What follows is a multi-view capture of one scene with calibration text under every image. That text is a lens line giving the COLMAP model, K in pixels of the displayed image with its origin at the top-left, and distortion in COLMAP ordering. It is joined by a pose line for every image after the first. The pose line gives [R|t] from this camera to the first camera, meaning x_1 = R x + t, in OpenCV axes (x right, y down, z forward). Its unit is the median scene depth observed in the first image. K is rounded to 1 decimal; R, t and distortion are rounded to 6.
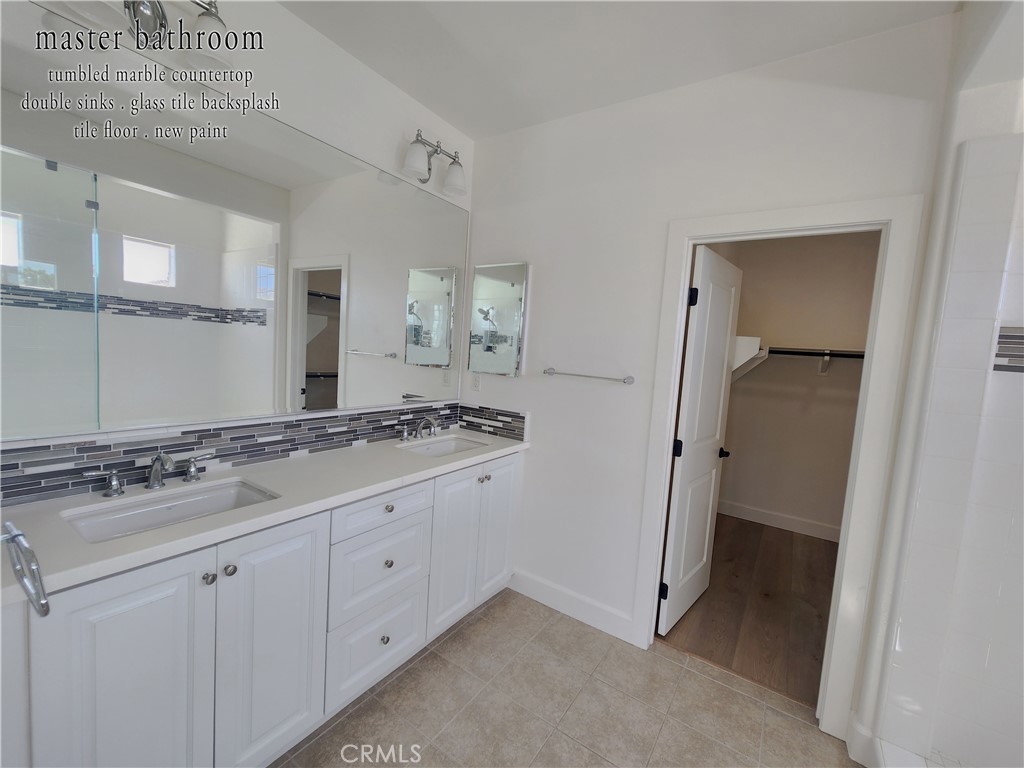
lens RADIAL K [[418.0, 0, 512.9], [0, 418.0, 385.7], [0, 0, 1]] dist [0.003604, -0.002688]
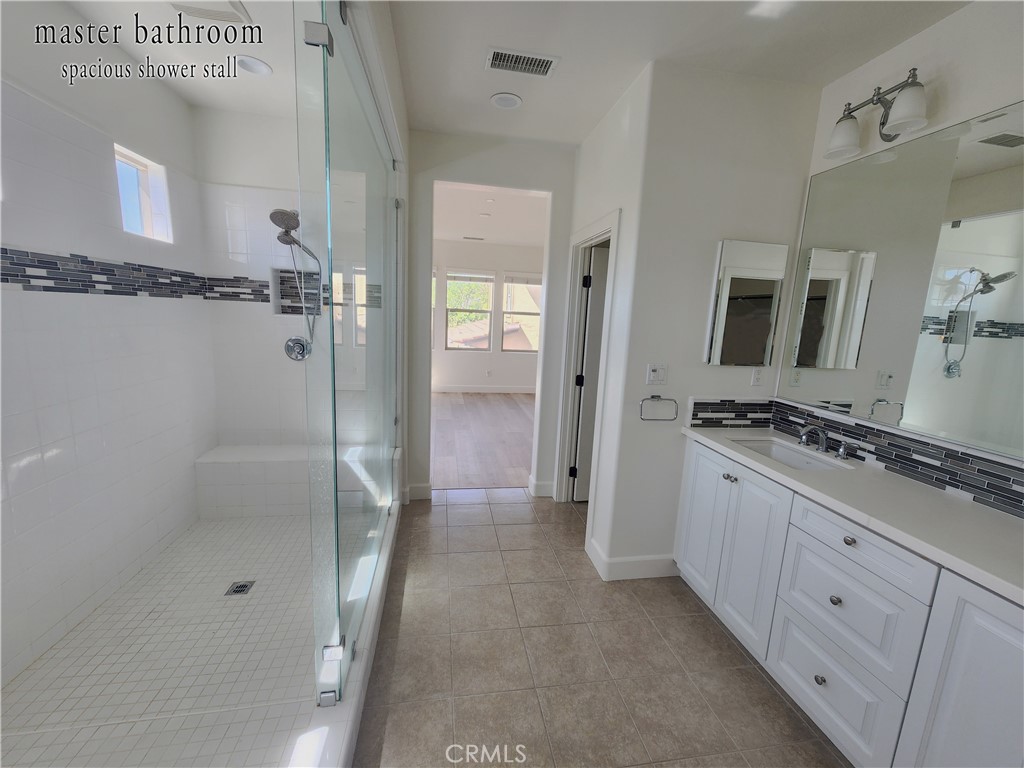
lens RADIAL K [[418.0, 0, 512.9], [0, 418.0, 385.7], [0, 0, 1]] dist [0.003604, -0.002688]
pose [[-0.726143, 0.005822, -0.687519, 0.830711], [-0.162870, 0.970046, 0.180235, -0.060474], [0.667974, 0.242852, -0.703444, 1.113317]]
